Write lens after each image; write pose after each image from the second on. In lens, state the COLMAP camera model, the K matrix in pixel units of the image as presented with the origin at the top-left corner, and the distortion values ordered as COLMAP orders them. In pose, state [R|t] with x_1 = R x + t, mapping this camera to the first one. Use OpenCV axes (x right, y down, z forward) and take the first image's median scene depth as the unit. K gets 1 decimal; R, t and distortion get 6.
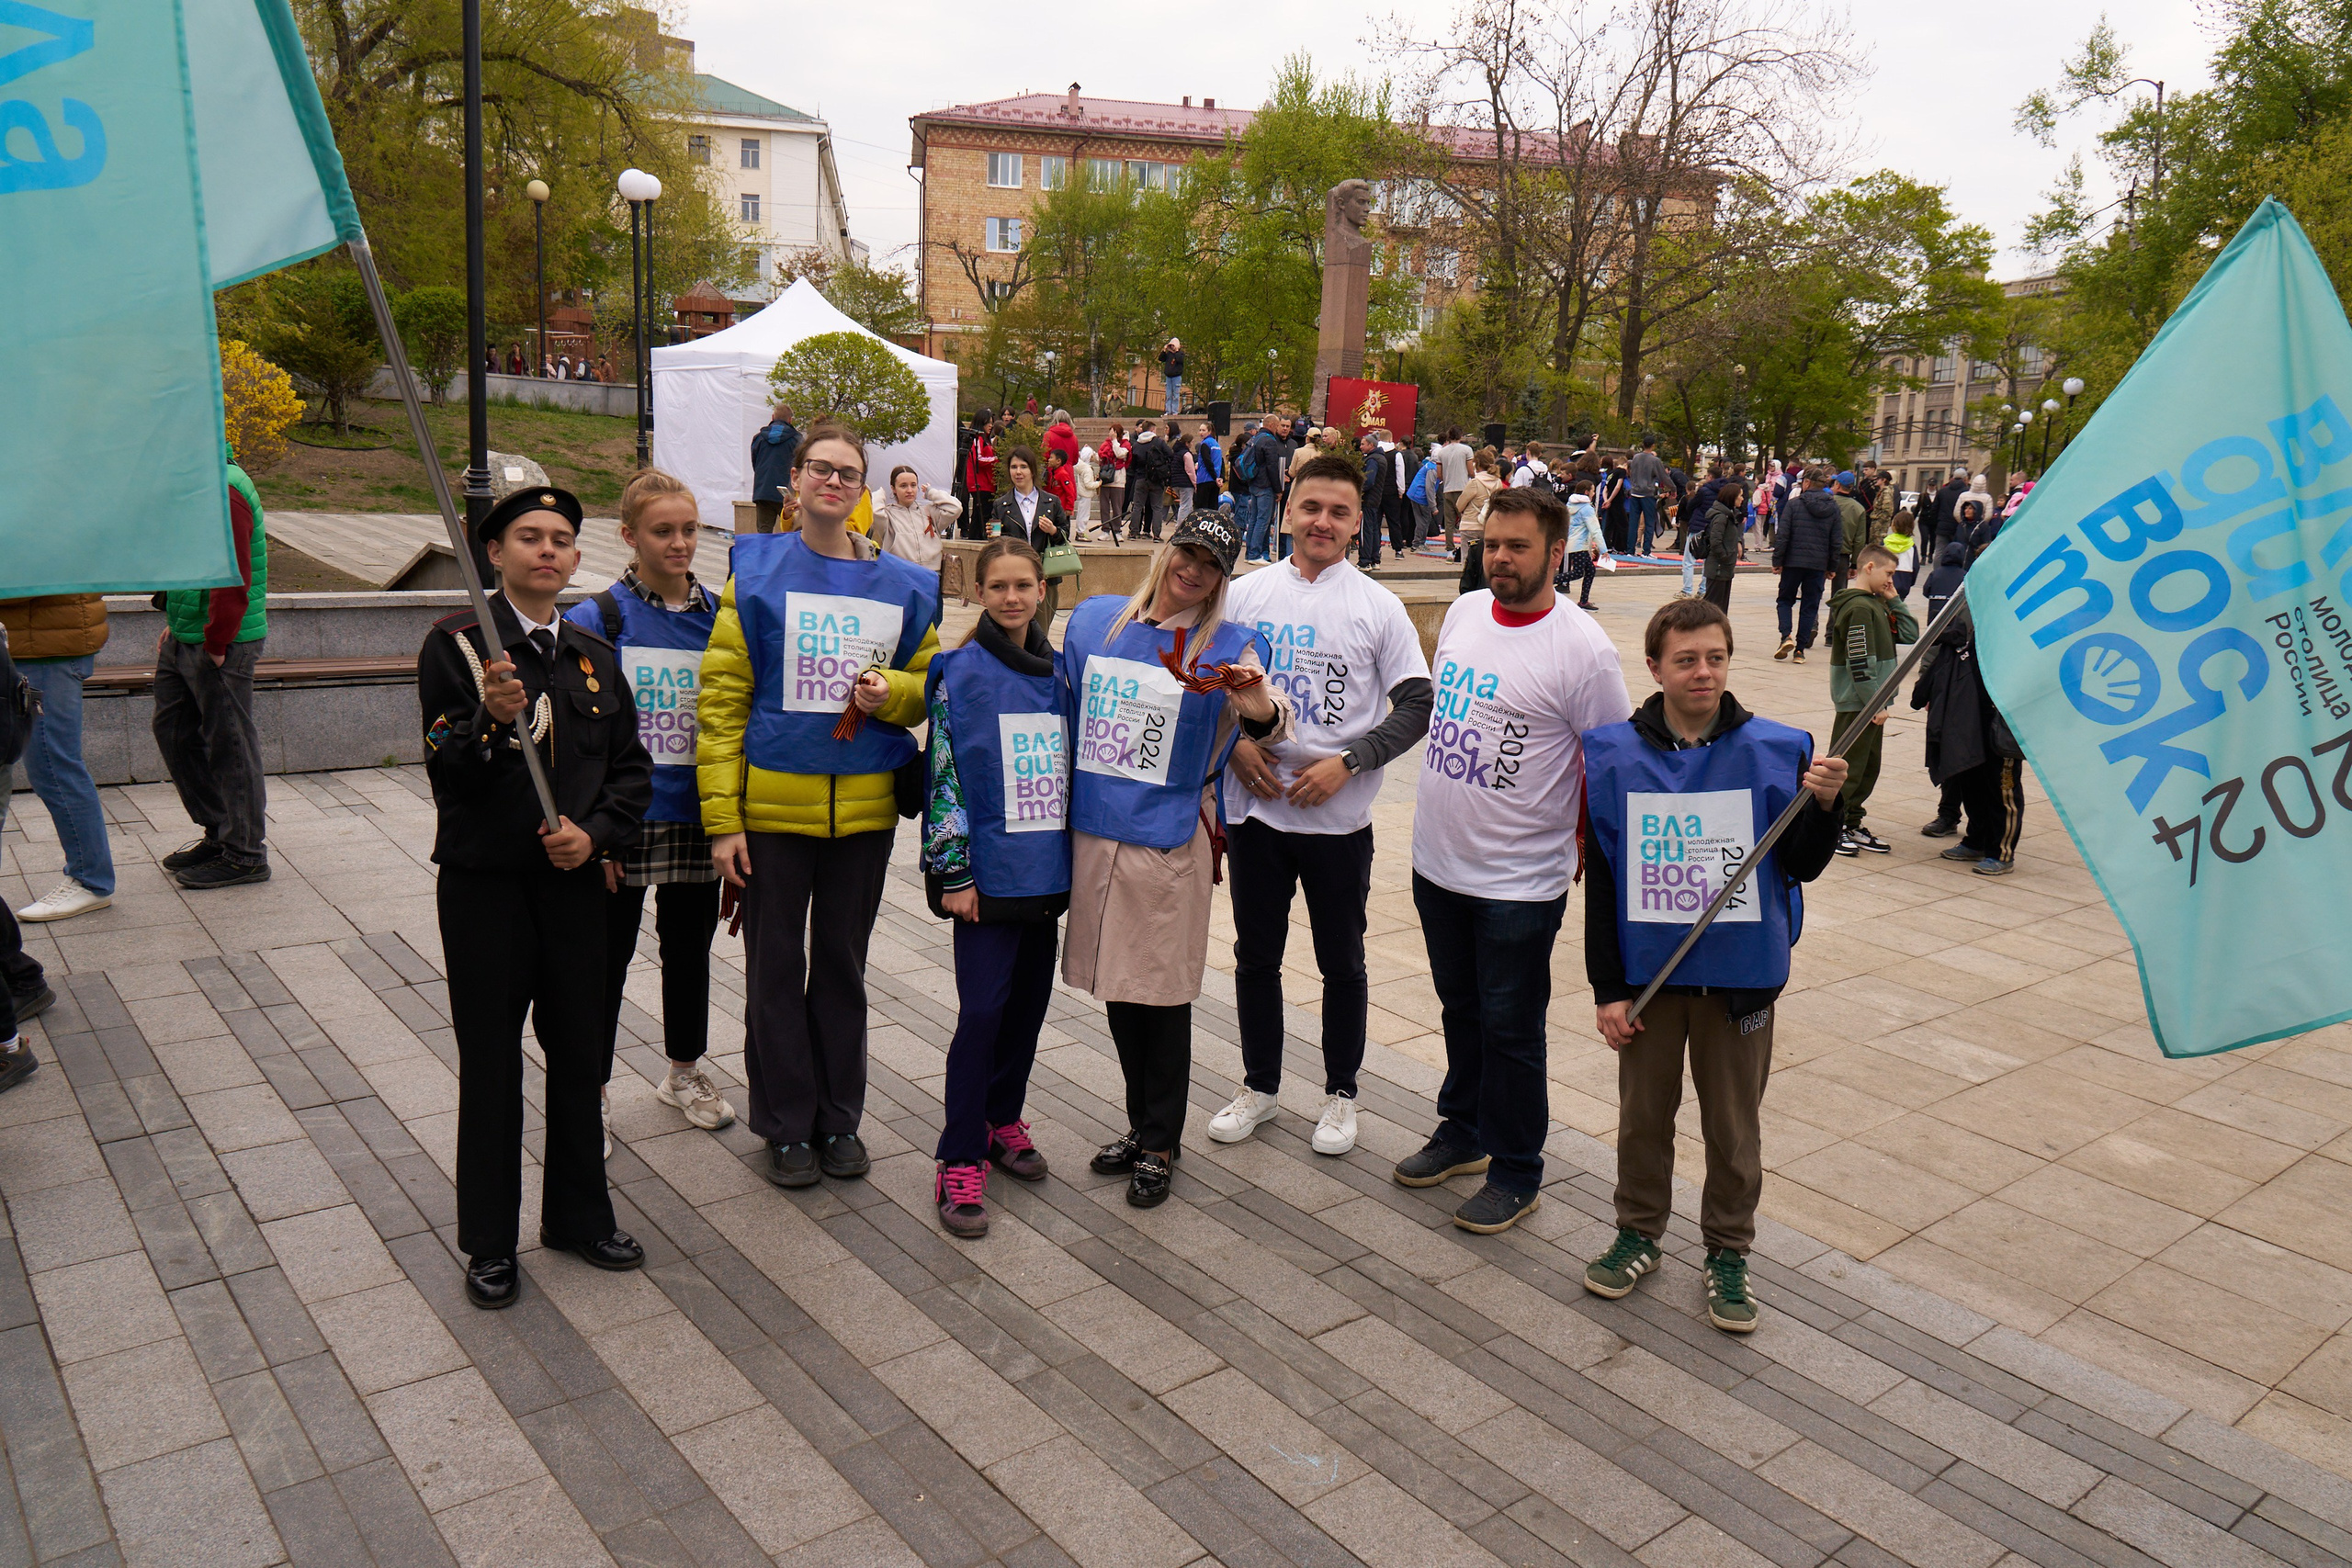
lens RADIAL K [[1704.6, 0, 1176.0], [0, 1704.6, 784.0], [0, 0, 1]] dist [0.014234, -0.000755]
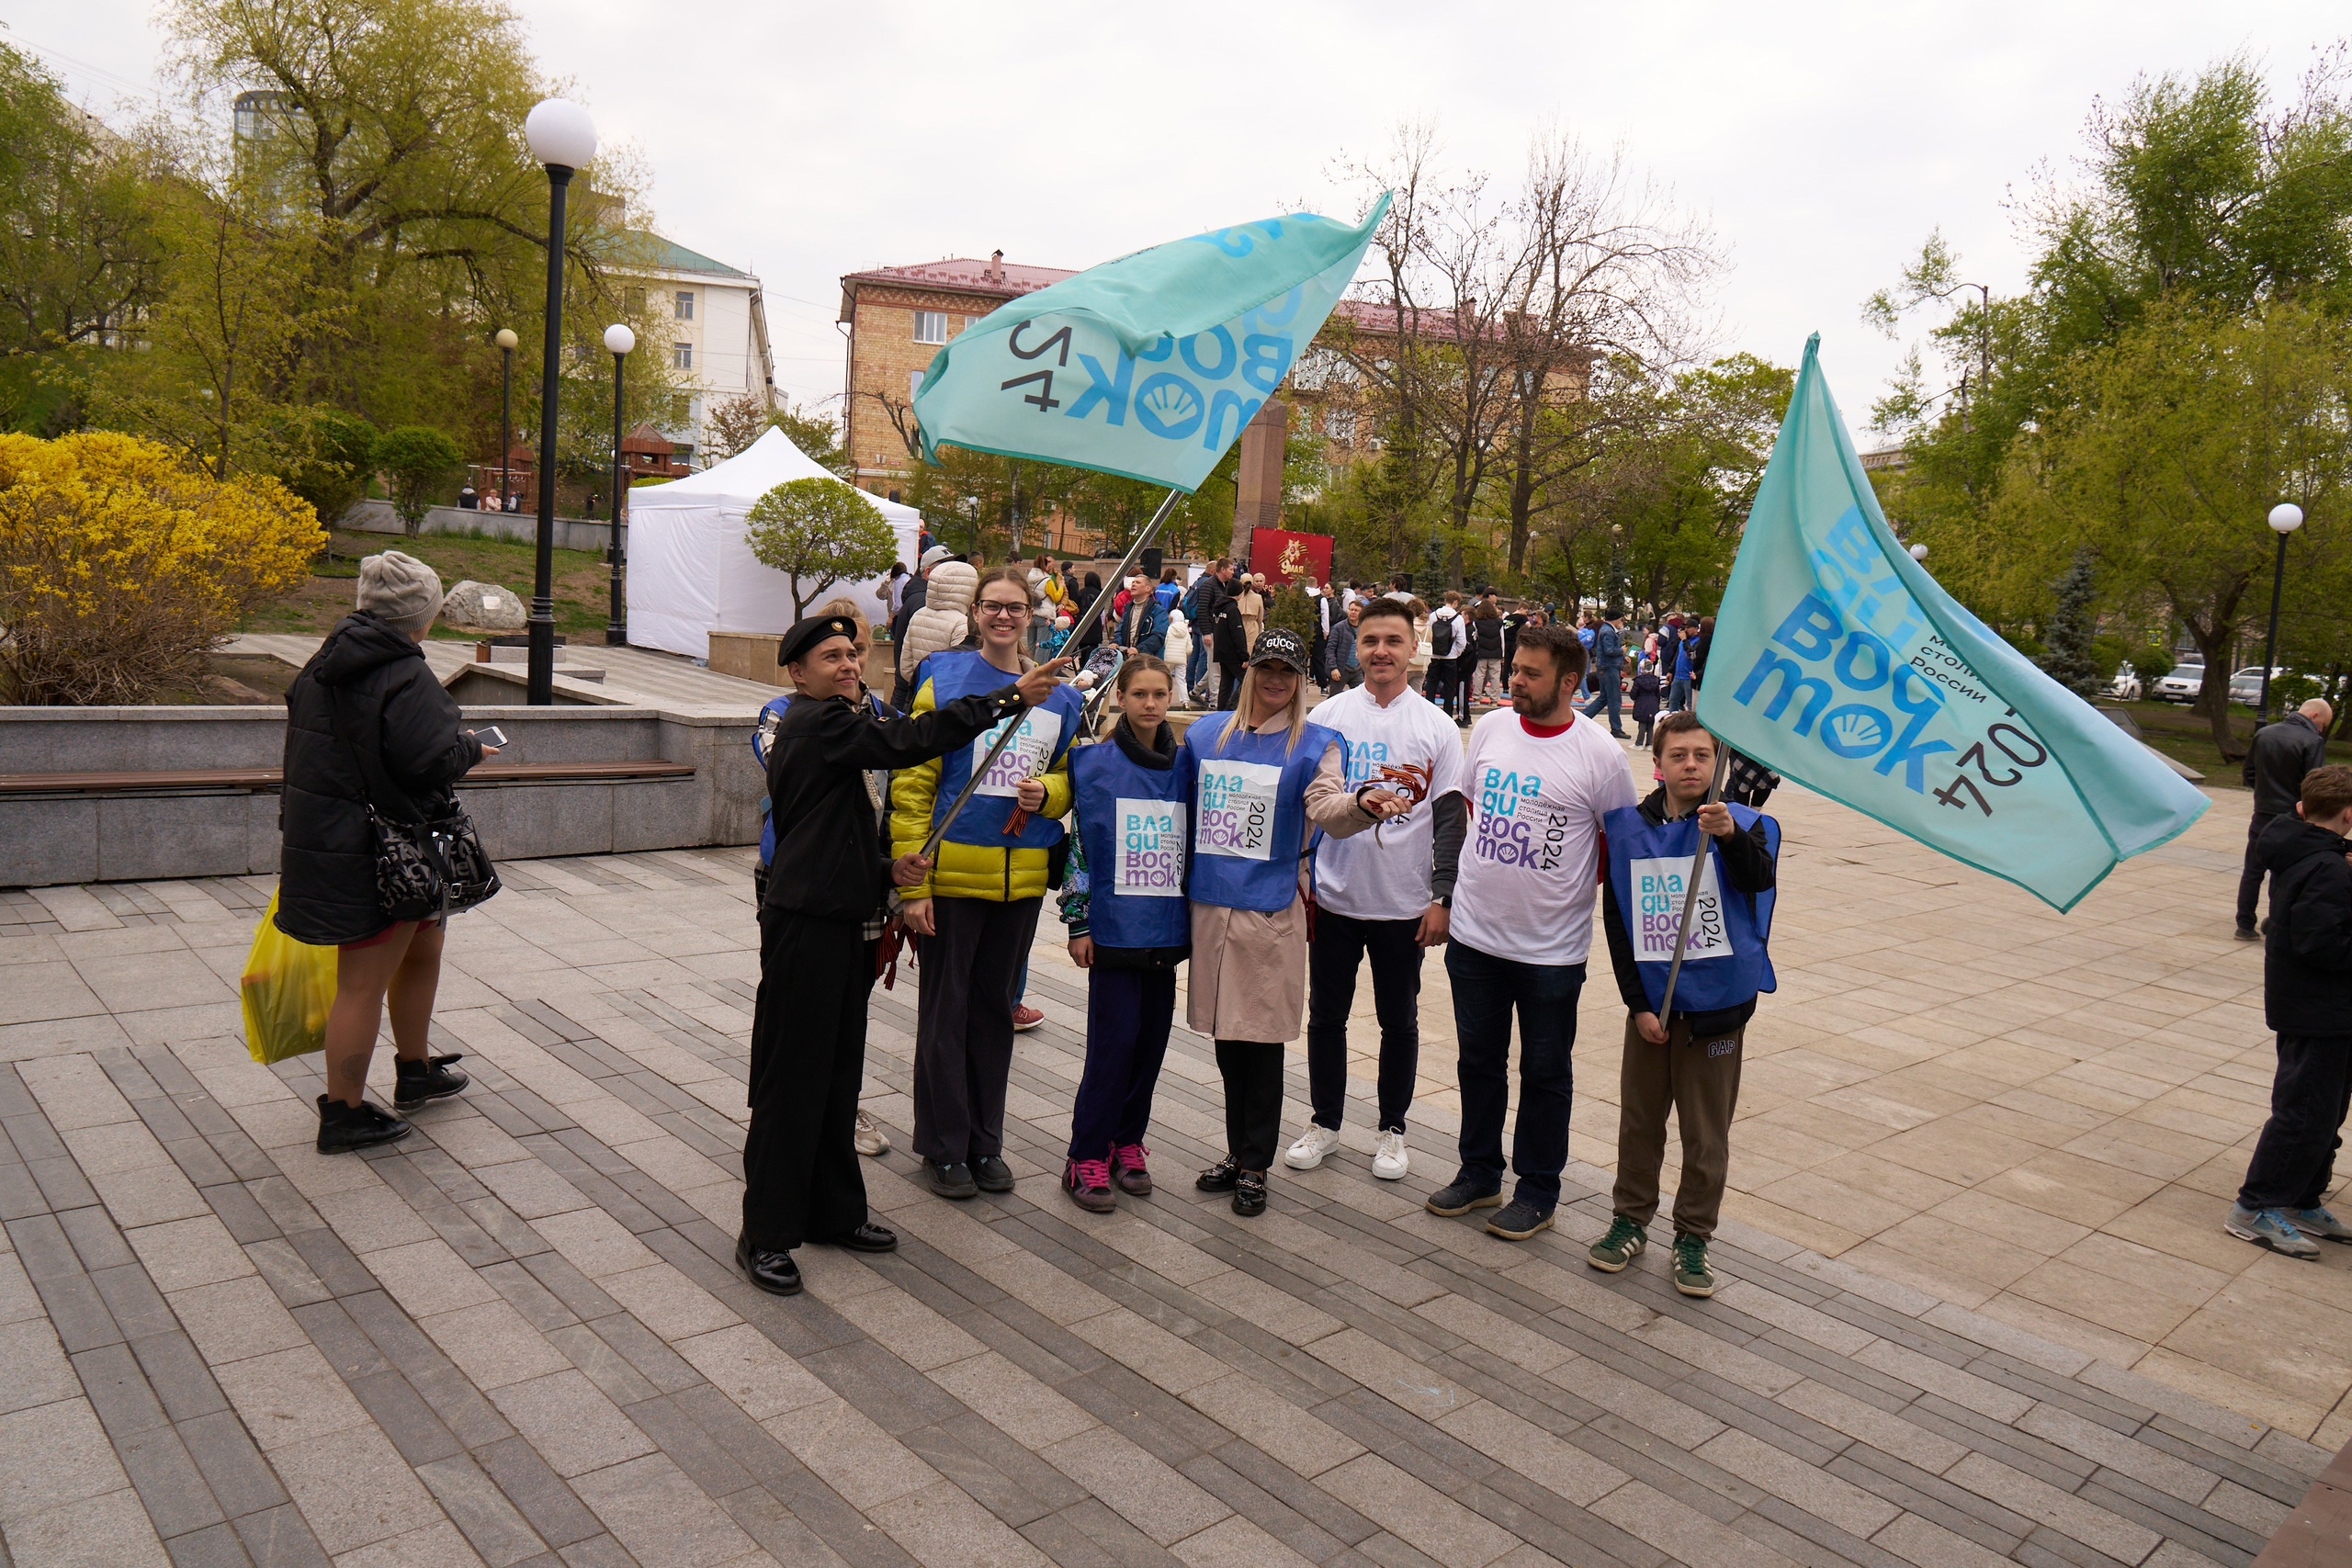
lens RADIAL K [[1659.6, 0, 1176.0], [0, 1659.6, 784.0], [0, 0, 1]] dist [-0.002073, -0.005801]
pose [[0.998036, 0.012233, 0.061430, -0.126077], [-0.007379, 0.996877, -0.078625, 0.032970], [-0.062200, 0.078017, 0.995010, -0.156435]]
